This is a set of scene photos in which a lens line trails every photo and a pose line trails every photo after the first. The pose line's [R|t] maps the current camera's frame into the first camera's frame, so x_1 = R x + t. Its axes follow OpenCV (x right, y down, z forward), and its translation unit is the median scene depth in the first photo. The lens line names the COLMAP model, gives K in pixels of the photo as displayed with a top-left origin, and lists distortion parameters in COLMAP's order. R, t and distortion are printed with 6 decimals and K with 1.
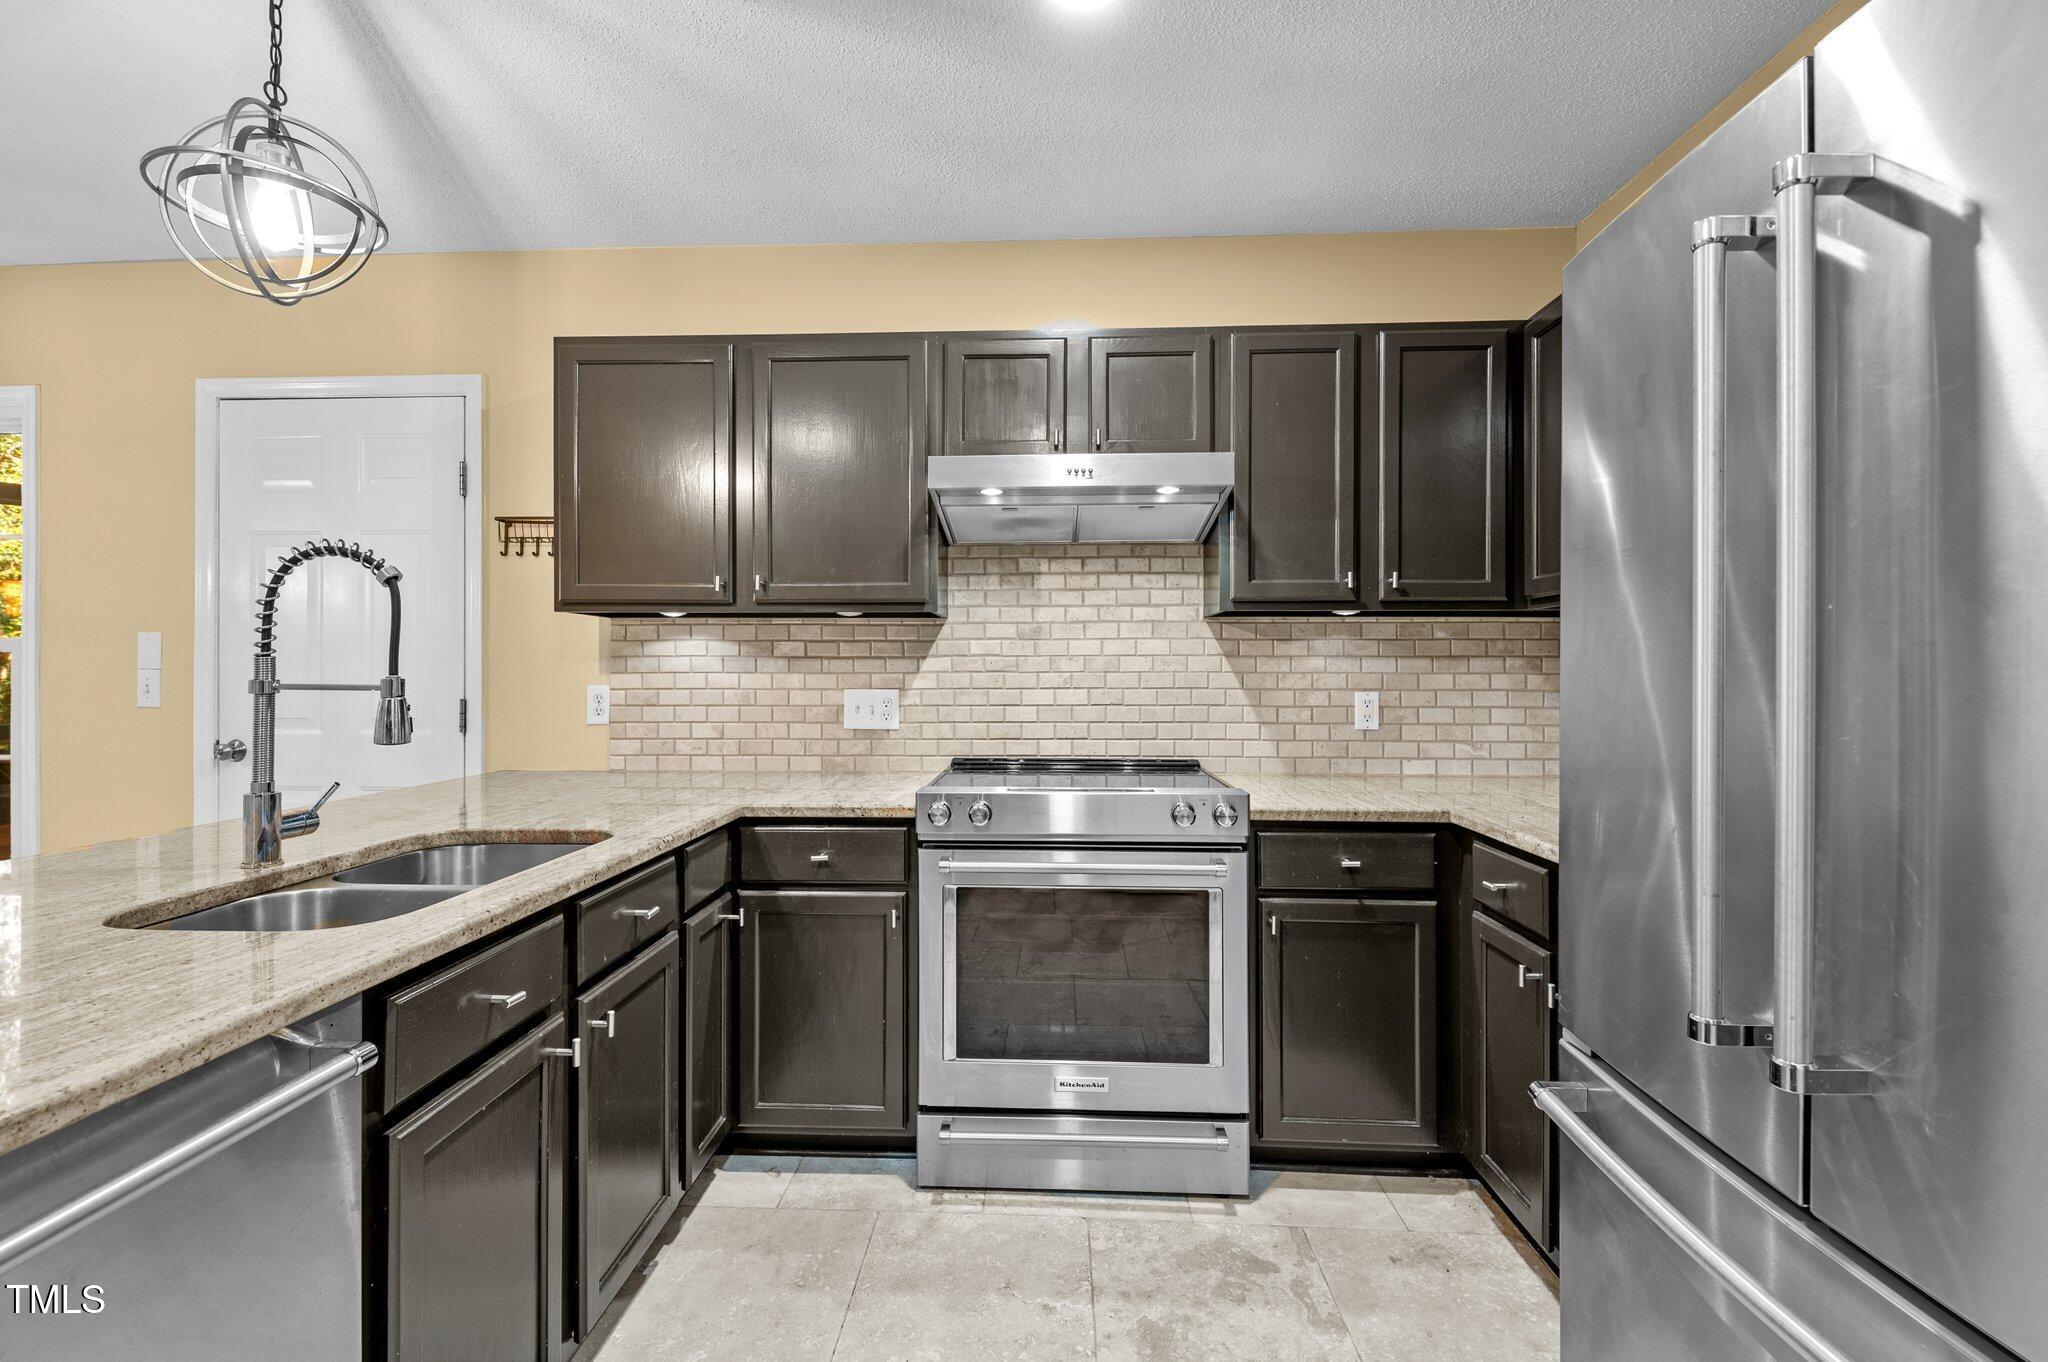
lens RADIAL K [[884.0, 0, 1006.0], [0, 884.0, 670.7], [0, 0, 1]] dist [0.012682, -0.009476]
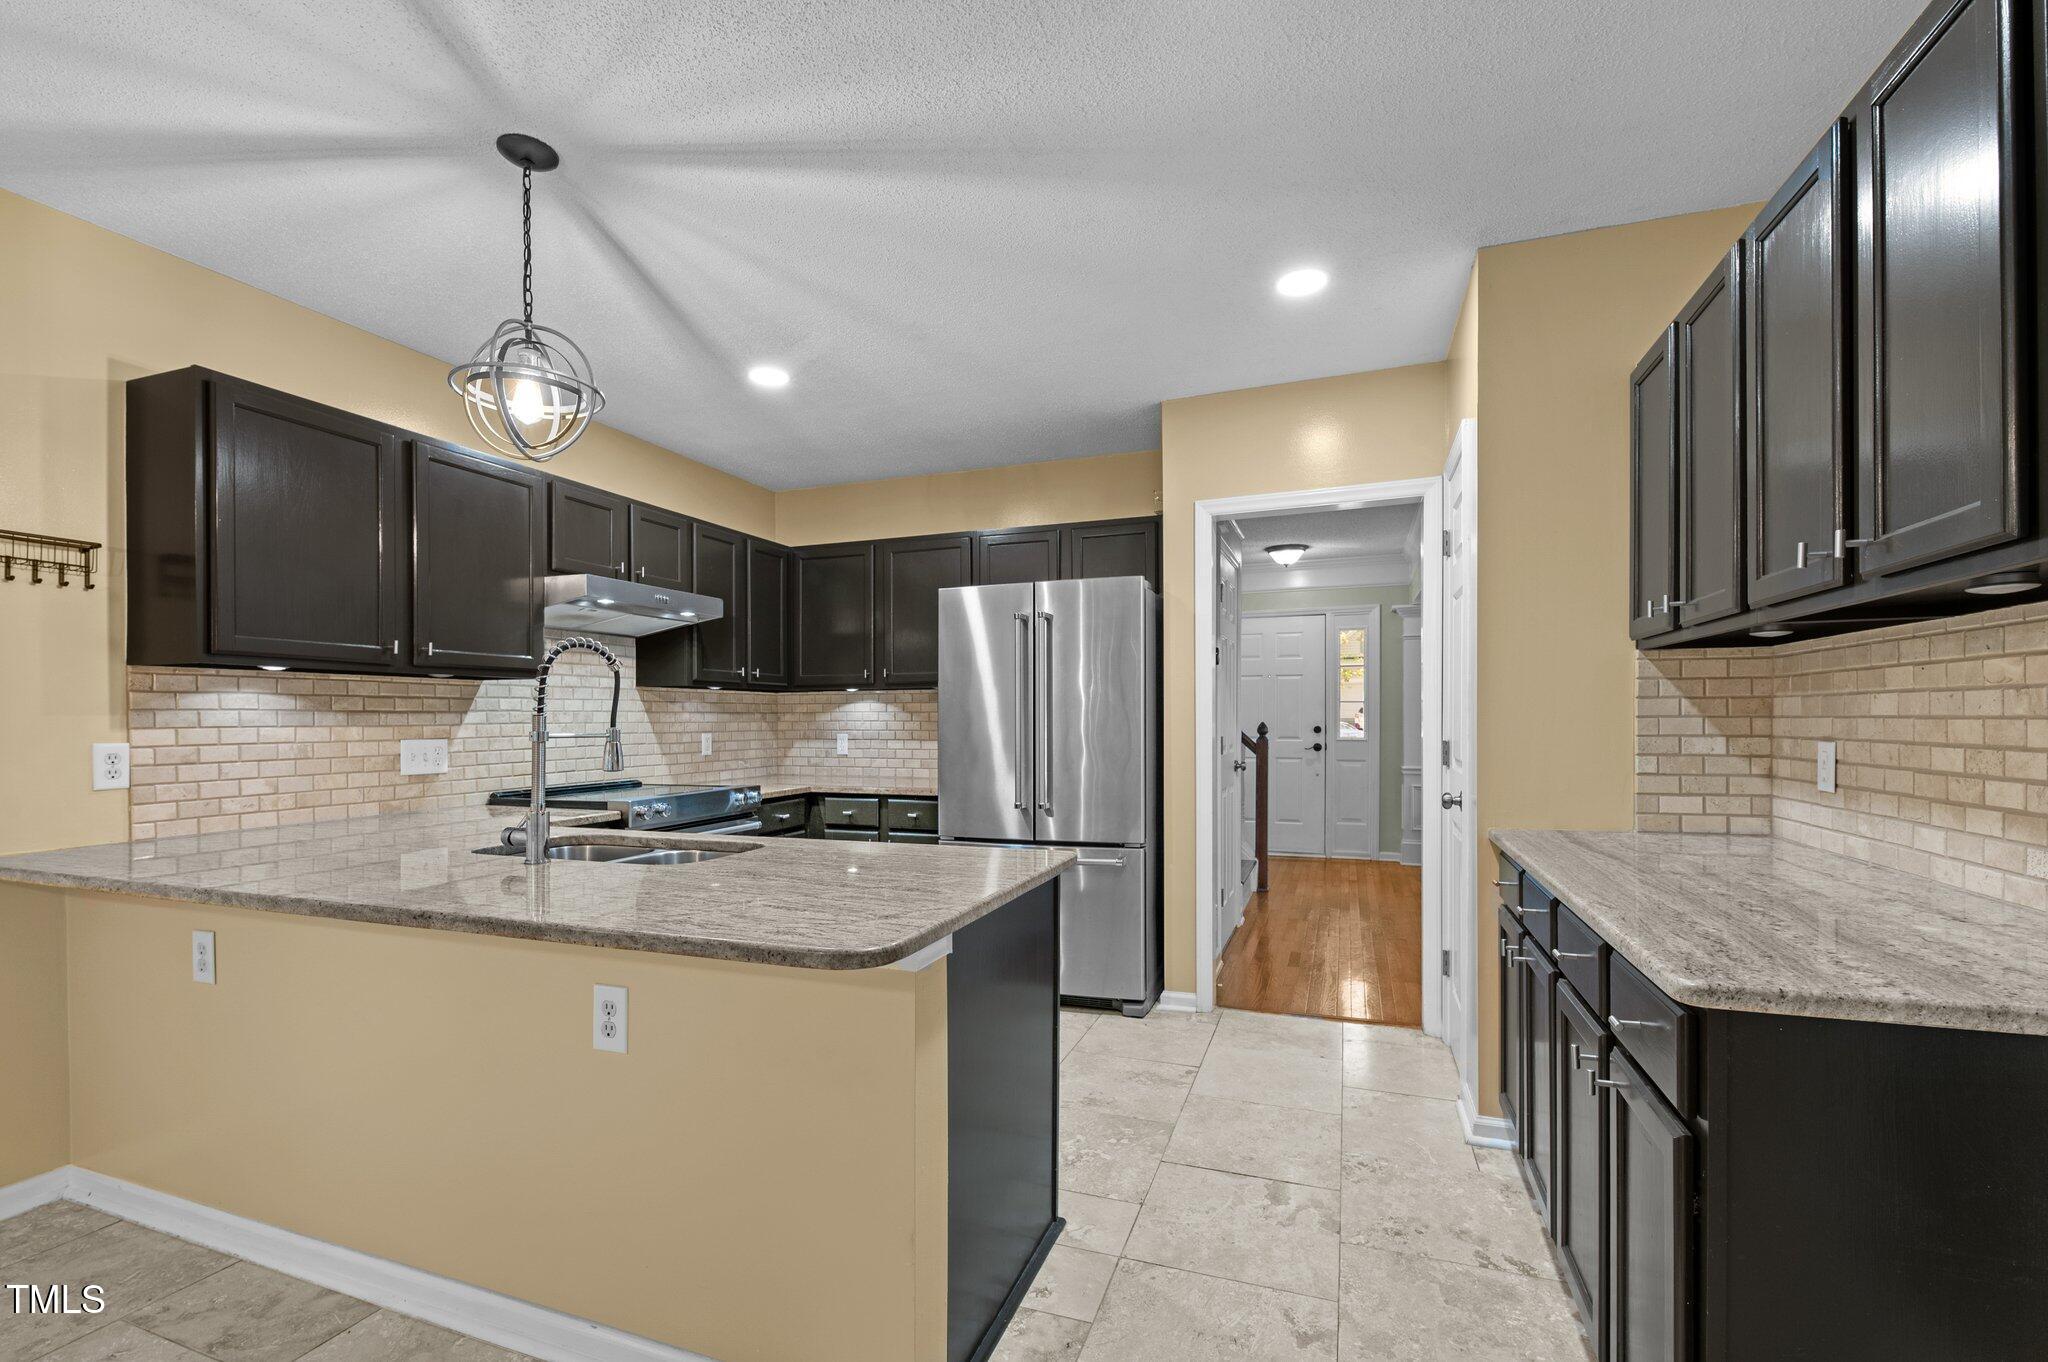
lens RADIAL K [[884.0, 0, 1011.1], [0, 884.0, 722.5], [0, 0, 1]] dist [0.012682, -0.009476]
pose [[0.305047, -0.007683, 0.952306, -1.034167], [0.001967, 0.999970, 0.007437, -0.008301], [-0.952335, -0.000395, 0.305054, -0.081123]]
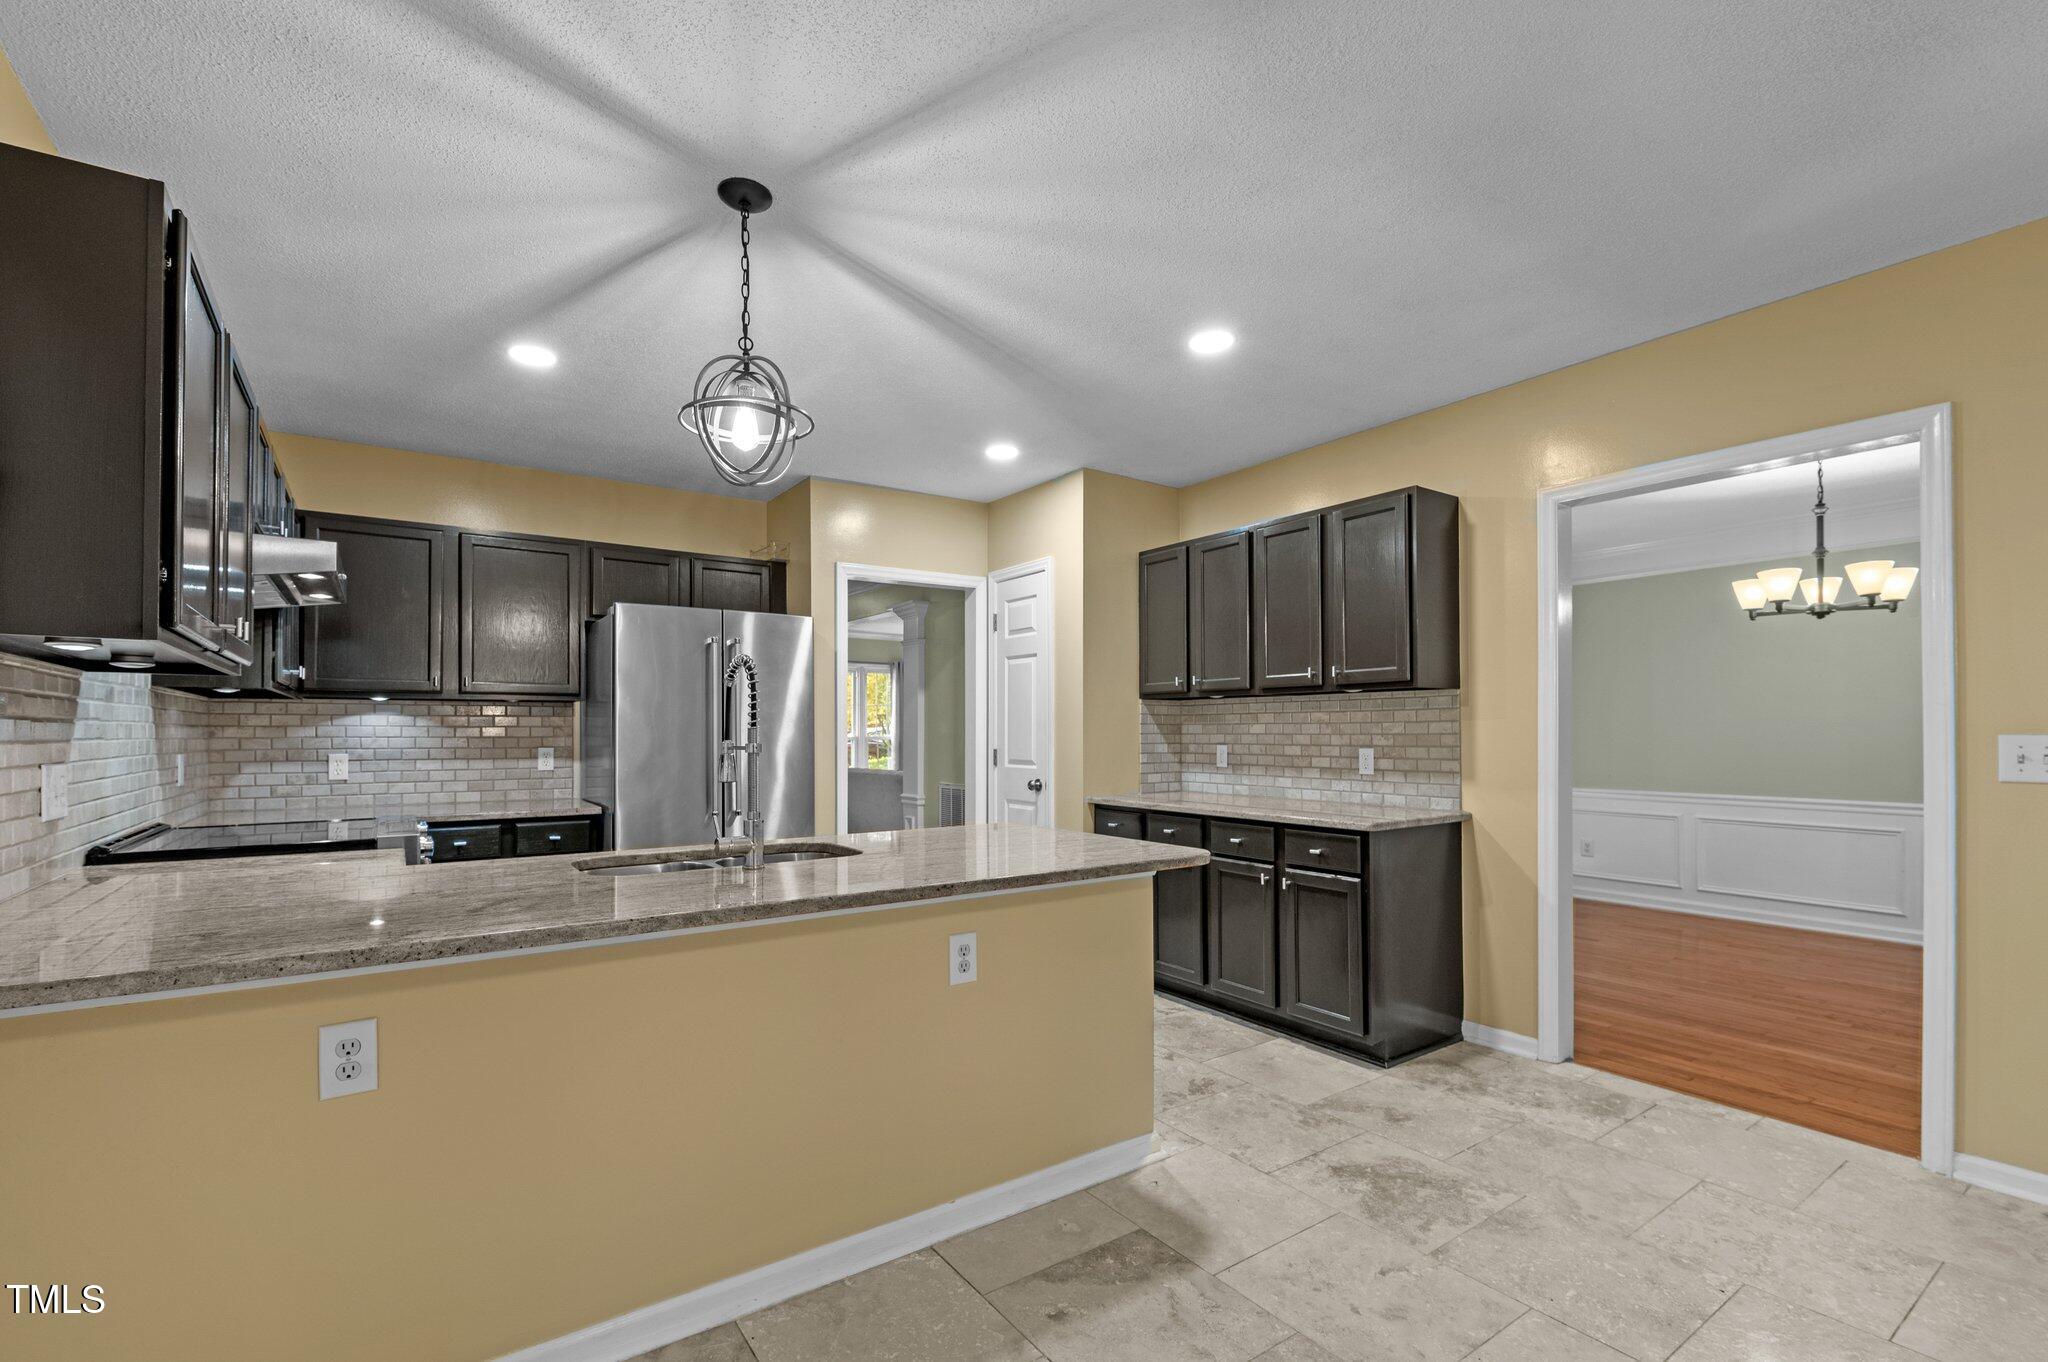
lens RADIAL K [[884.0, 0, 1004.9], [0, 884.0, 723.7], [0, 0, 1]] dist [0.012682, -0.009476]
pose [[-0.602982, 0.009527, 0.797698, -1.204915], [-0.001508, 0.999913, -0.013082, -0.003110], [-0.797753, -0.009091, -0.602915, 0.829399]]
